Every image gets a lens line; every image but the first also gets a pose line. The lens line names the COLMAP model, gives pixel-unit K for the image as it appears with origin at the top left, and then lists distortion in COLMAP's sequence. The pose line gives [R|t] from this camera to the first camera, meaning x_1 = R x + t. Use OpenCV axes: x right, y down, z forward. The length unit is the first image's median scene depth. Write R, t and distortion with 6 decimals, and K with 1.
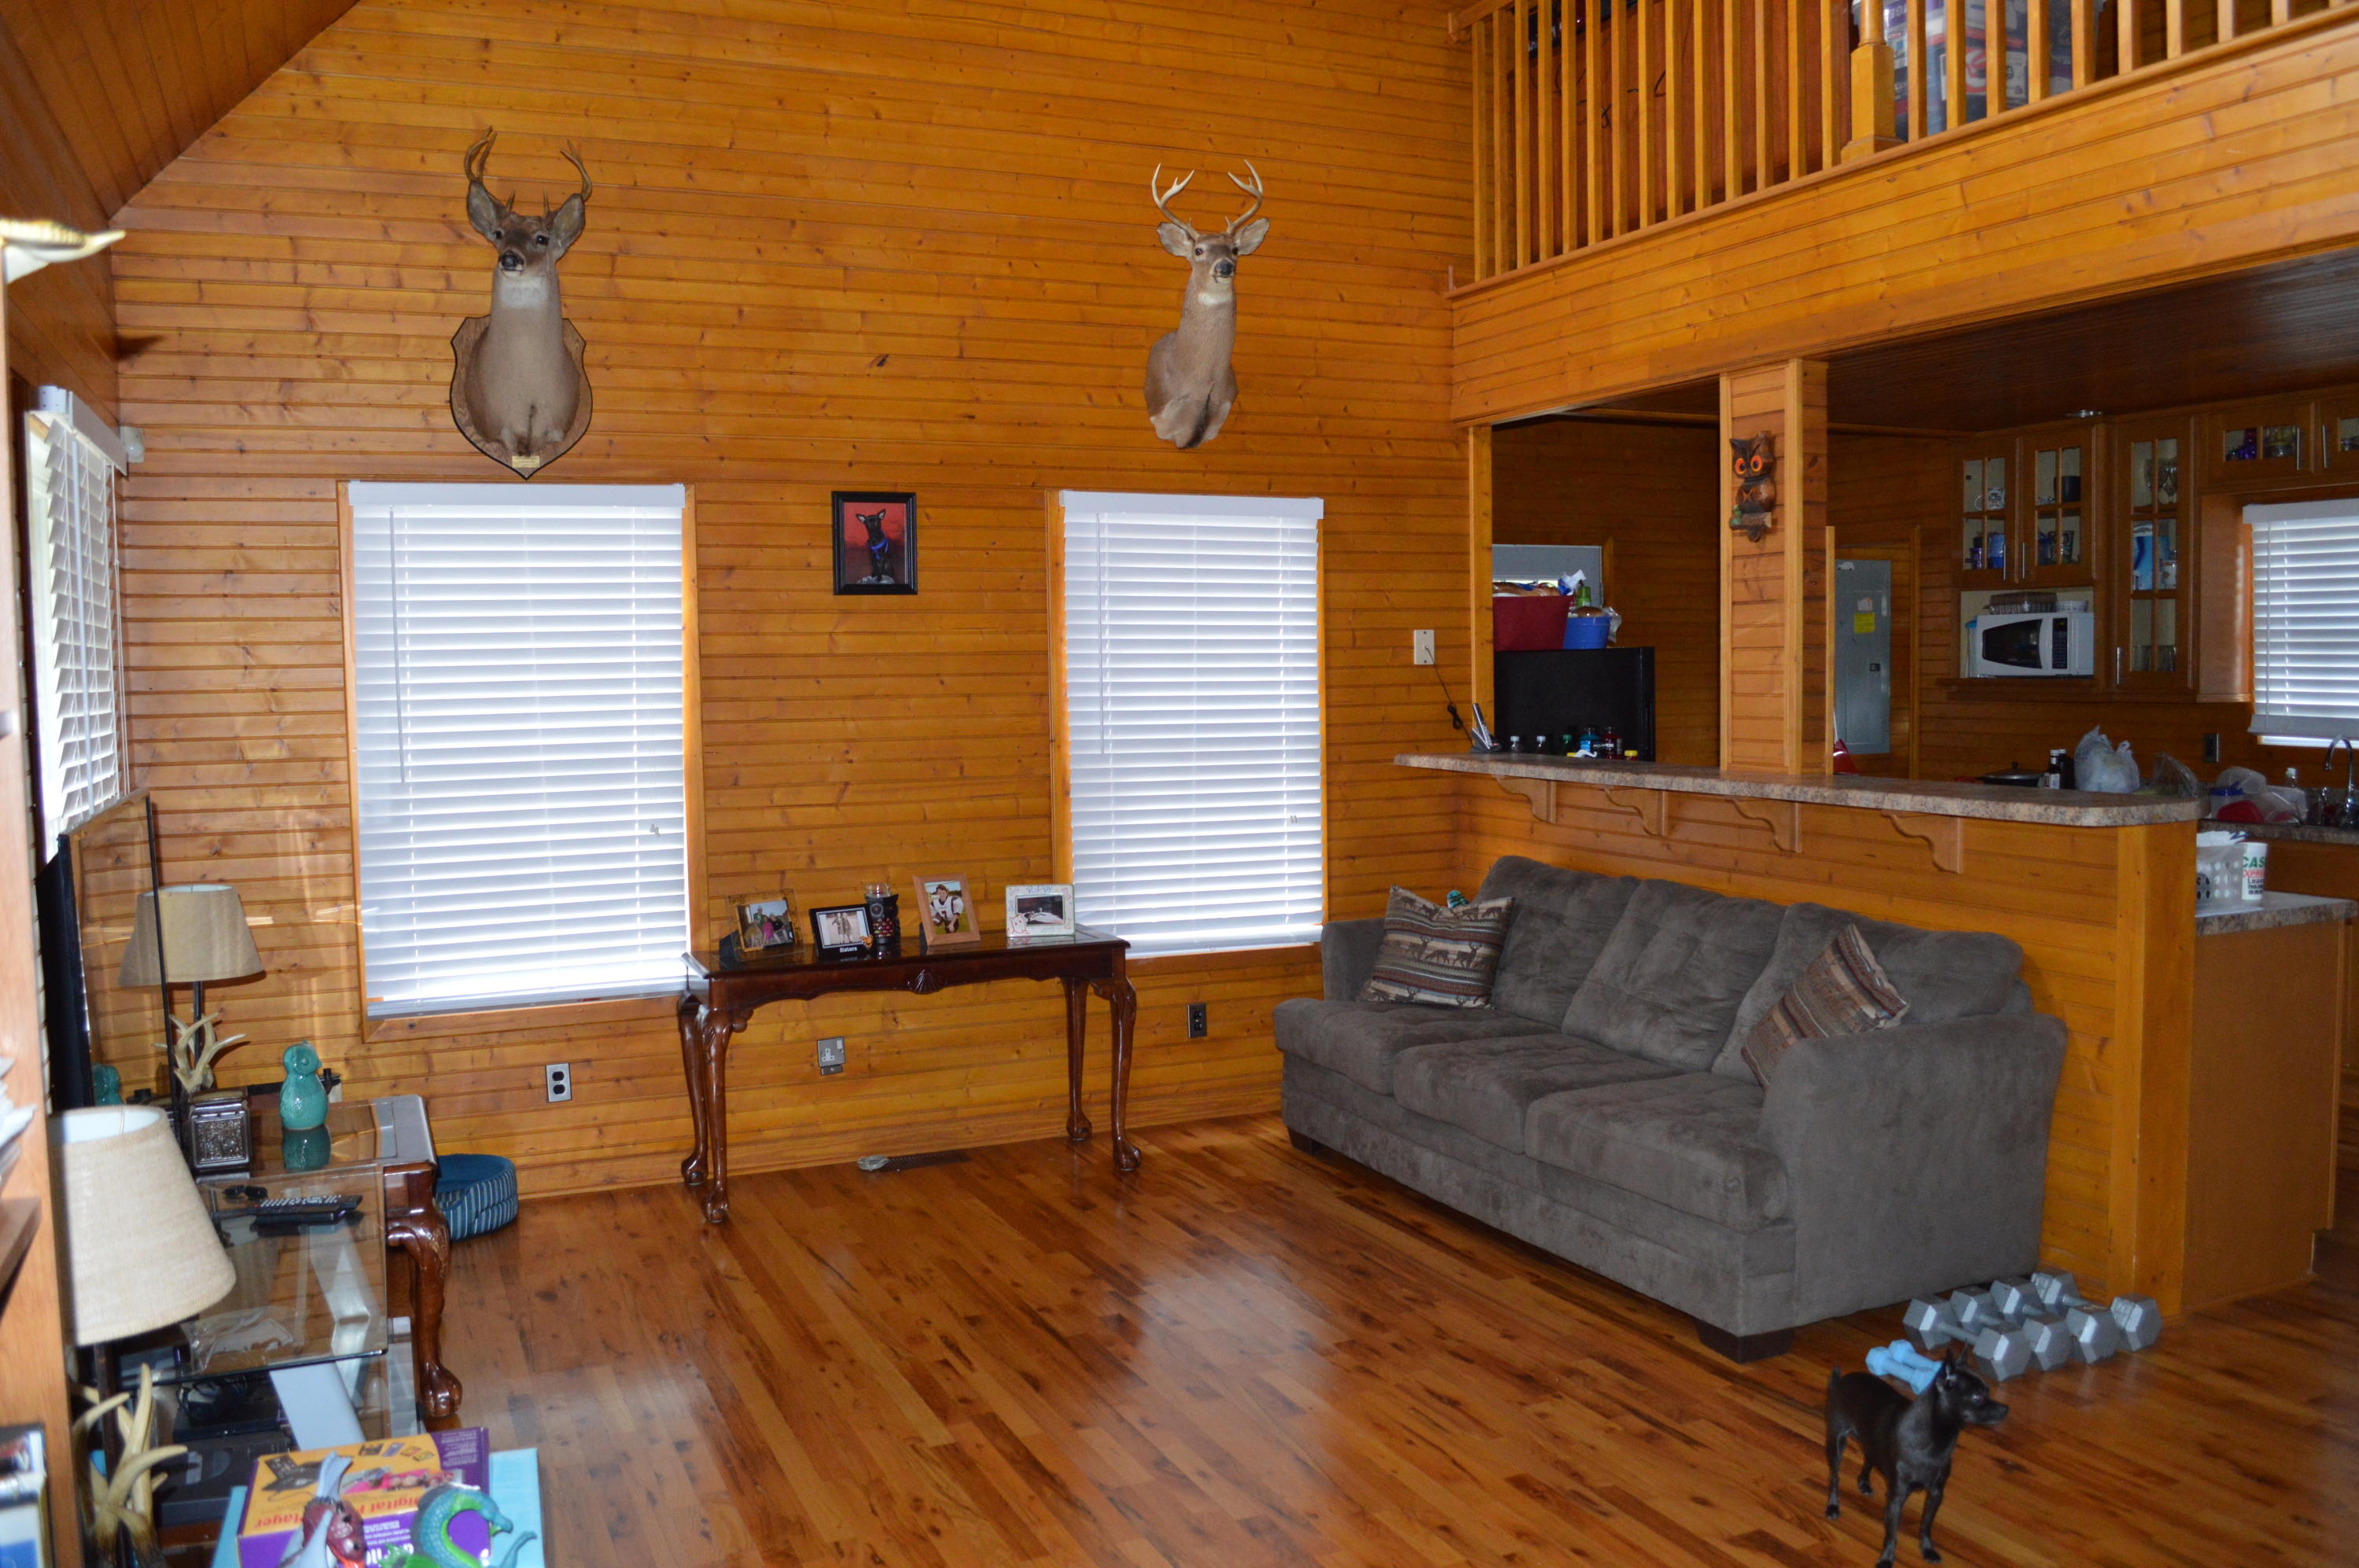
lens RADIAL K [[1881.6, 0, 1161.5], [0, 1881.6, 785.1], [0, 0, 1]] dist [-0.082454, 0.015309]
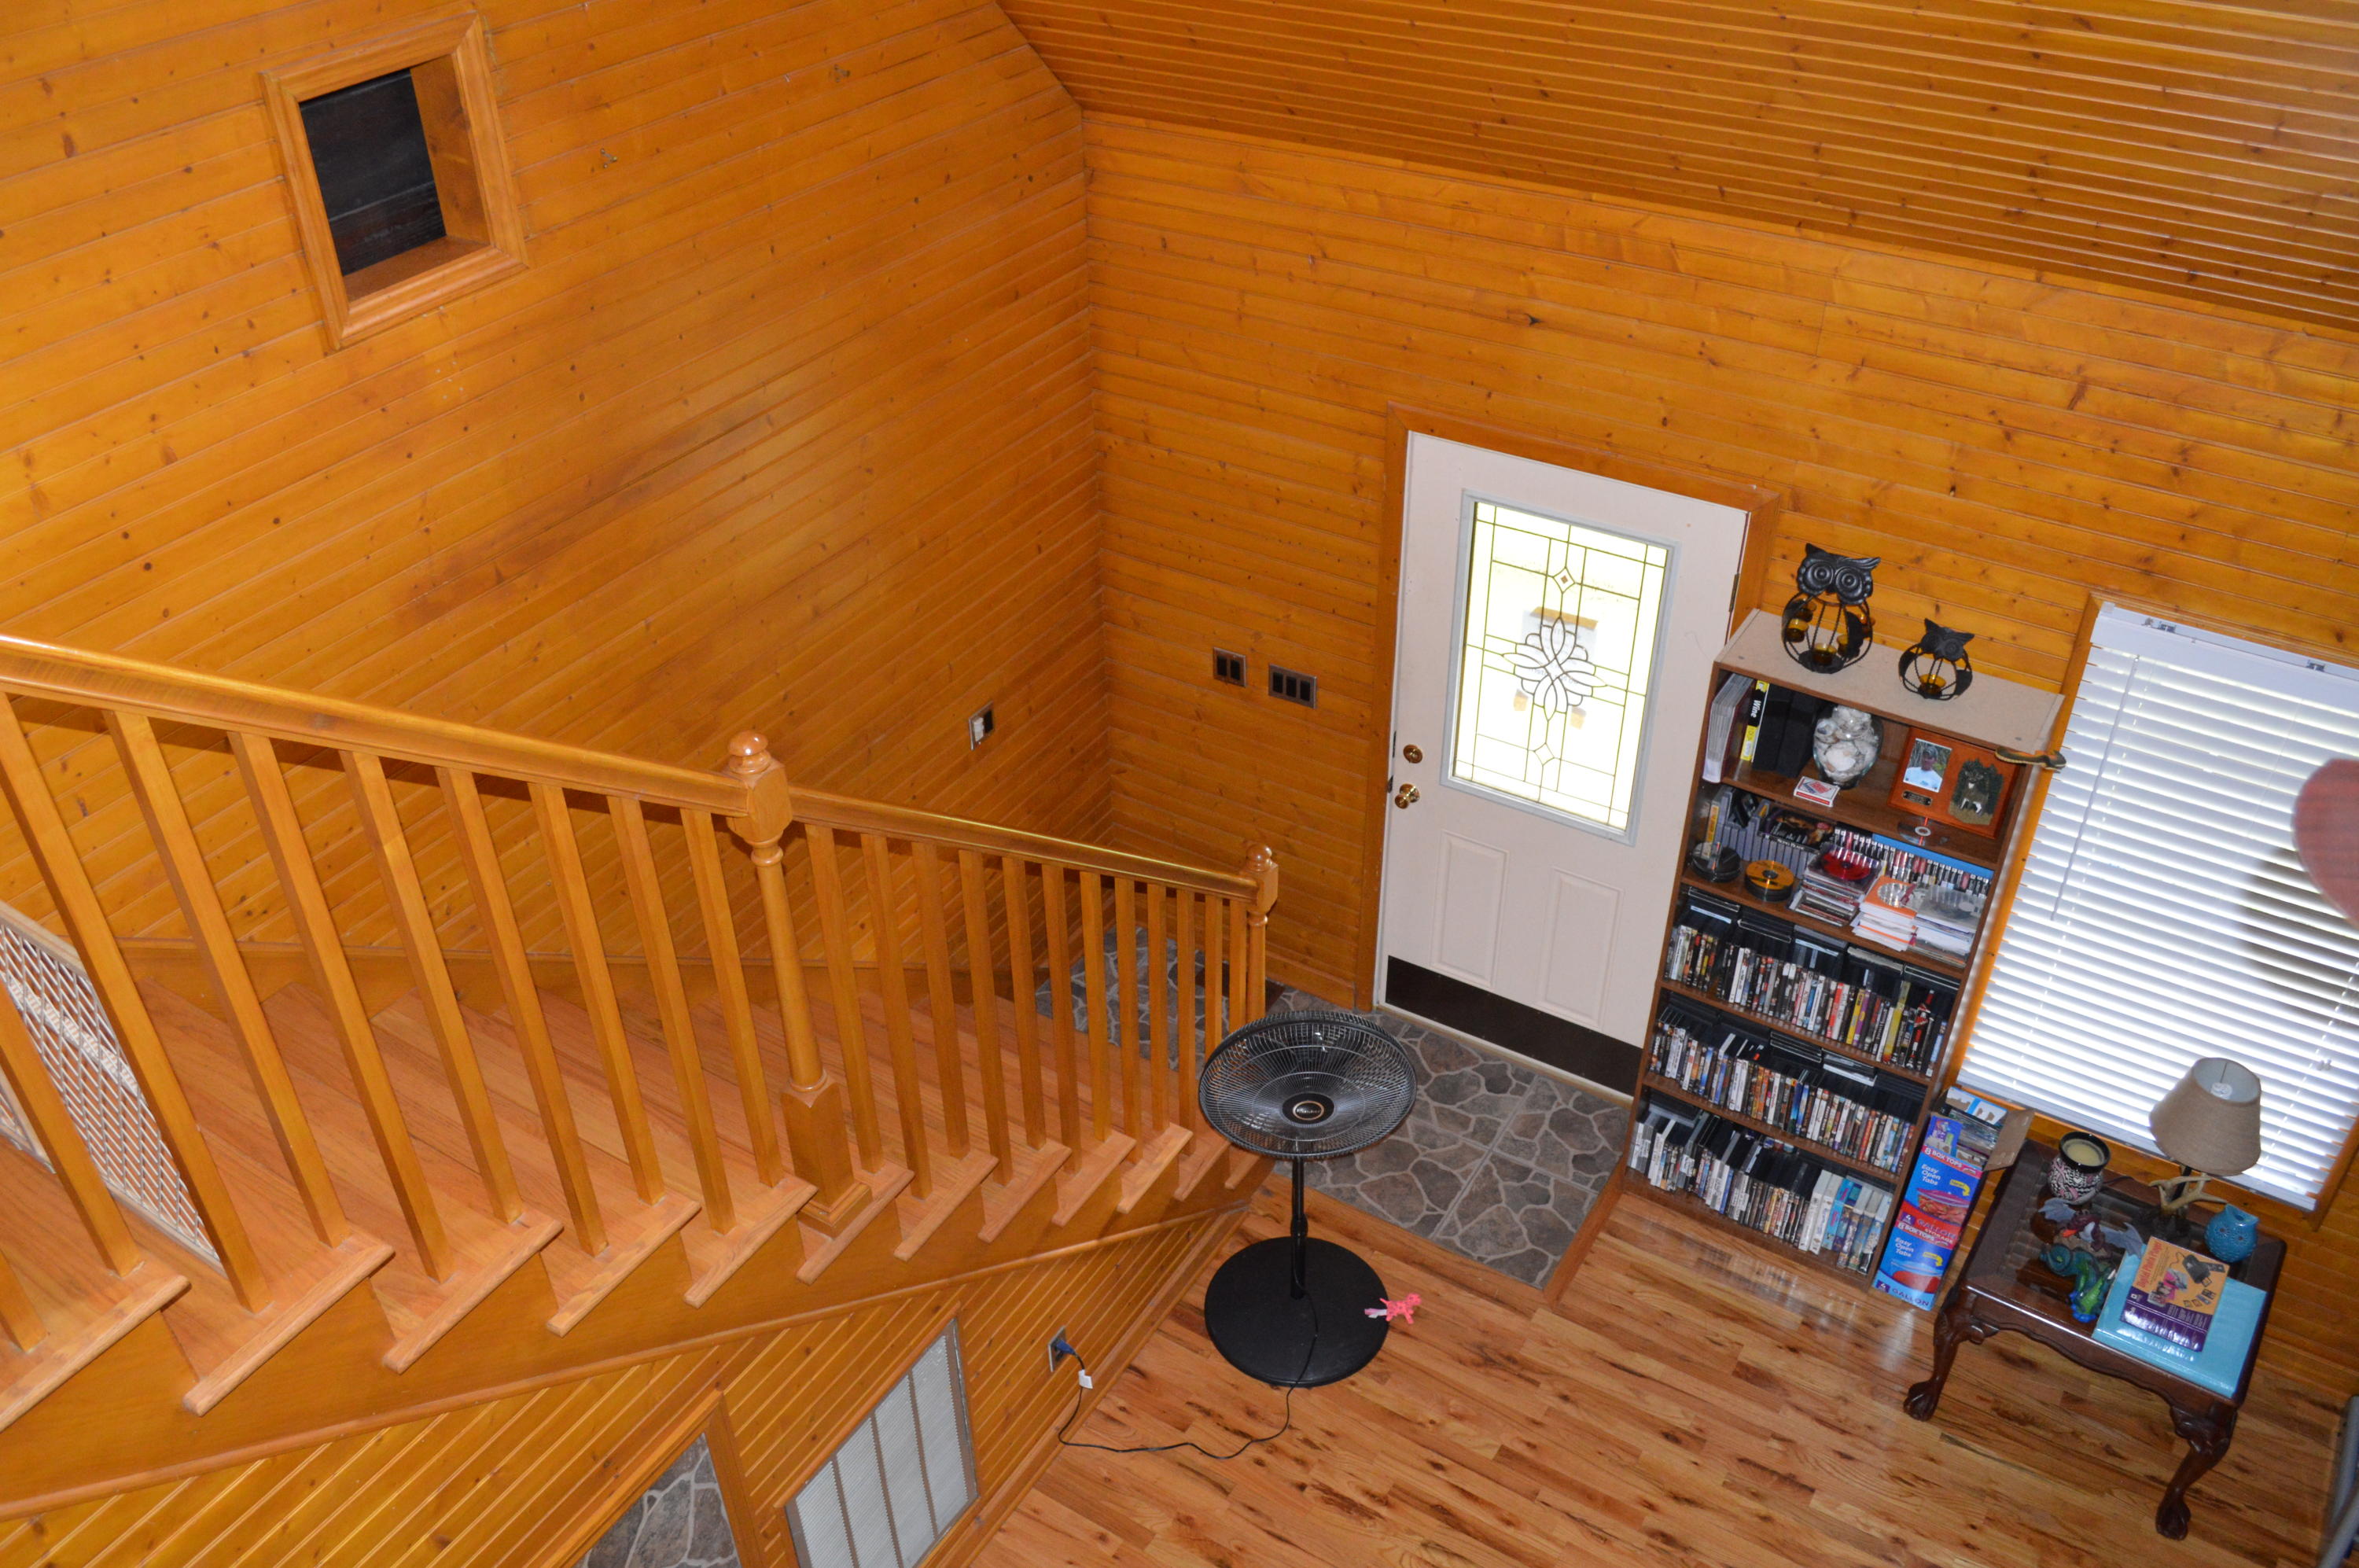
lens RADIAL K [[1881.6, 0, 1161.5], [0, 1881.6, 785.1], [0, 0, 1]] dist [-0.082454, 0.015309]
pose [[-0.832104, 0.346905, -0.432736, 0.460300], [-0.004124, 0.776348, 0.630291, -0.508574], [0.554605, 0.526252, -0.644571, 0.500701]]
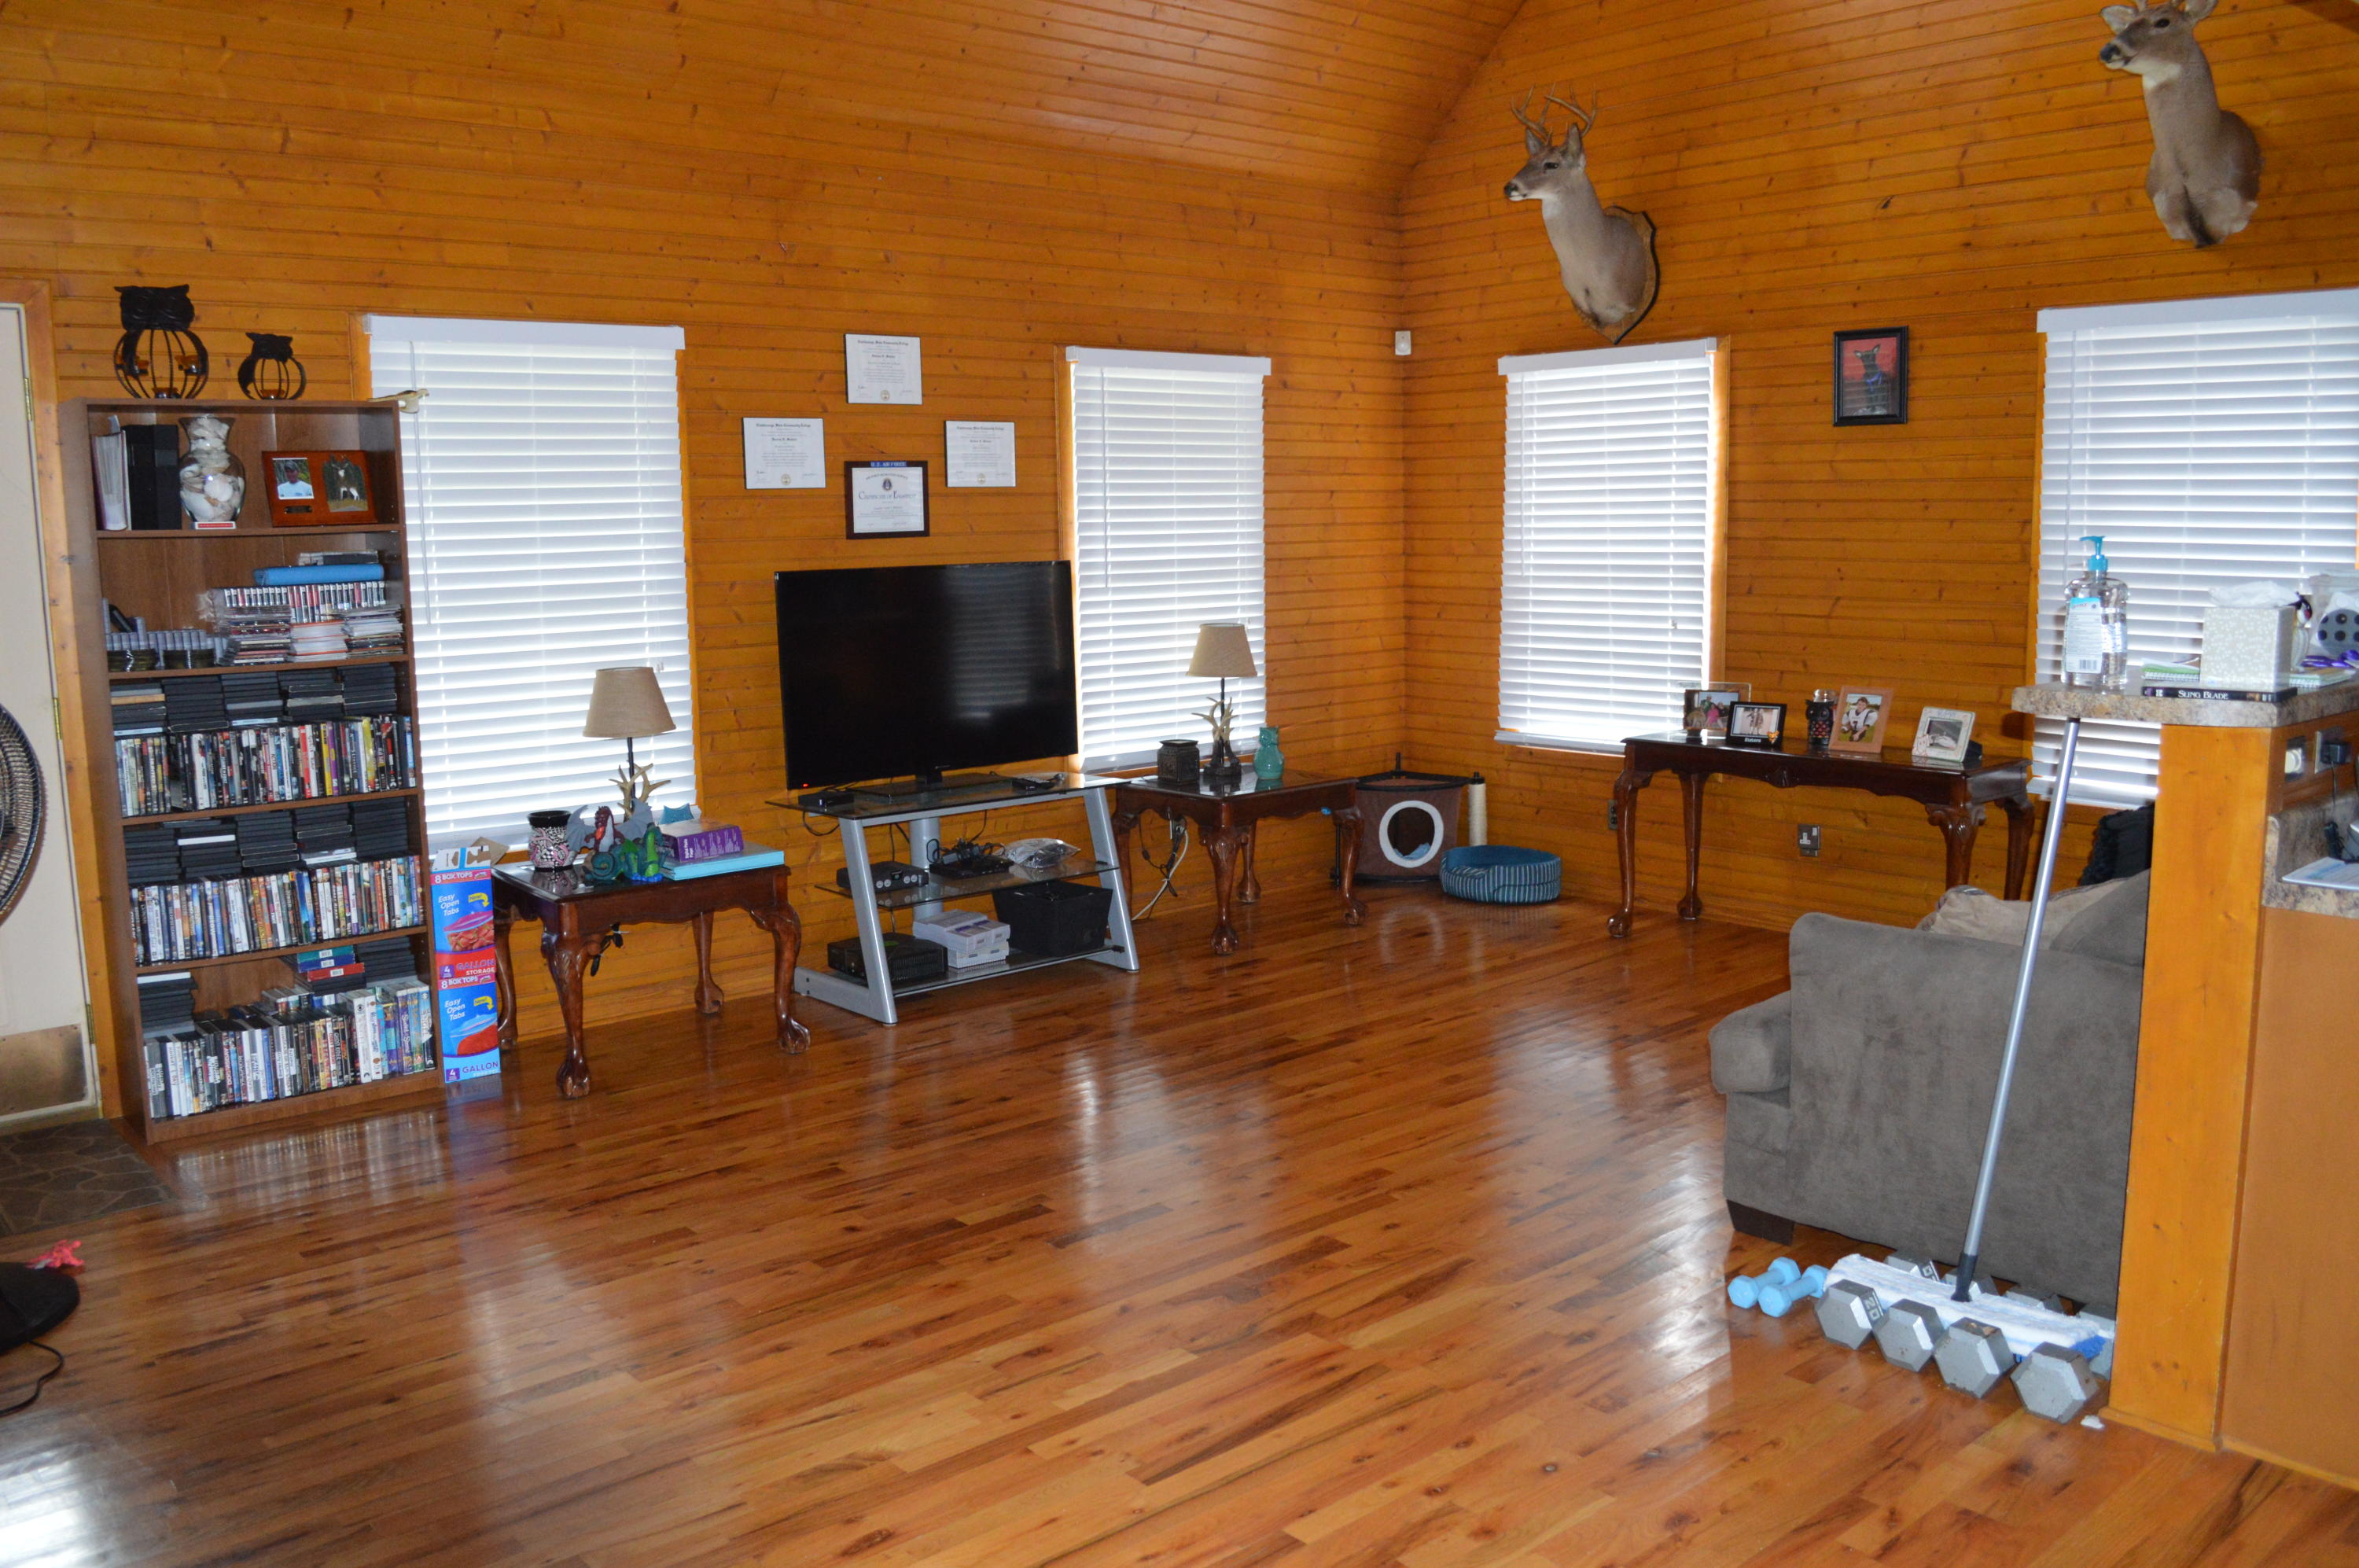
lens RADIAL K [[1881.6, 0, 1161.5], [0, 1881.6, 785.1], [0, 0, 1]] dist [-0.082454, 0.015309]
pose [[0.293088, 0.148458, -0.944489, 0.777387], [-0.050734, 0.988894, 0.139694, -0.025483], [0.954738, 0.006975, 0.297365, 0.301052]]
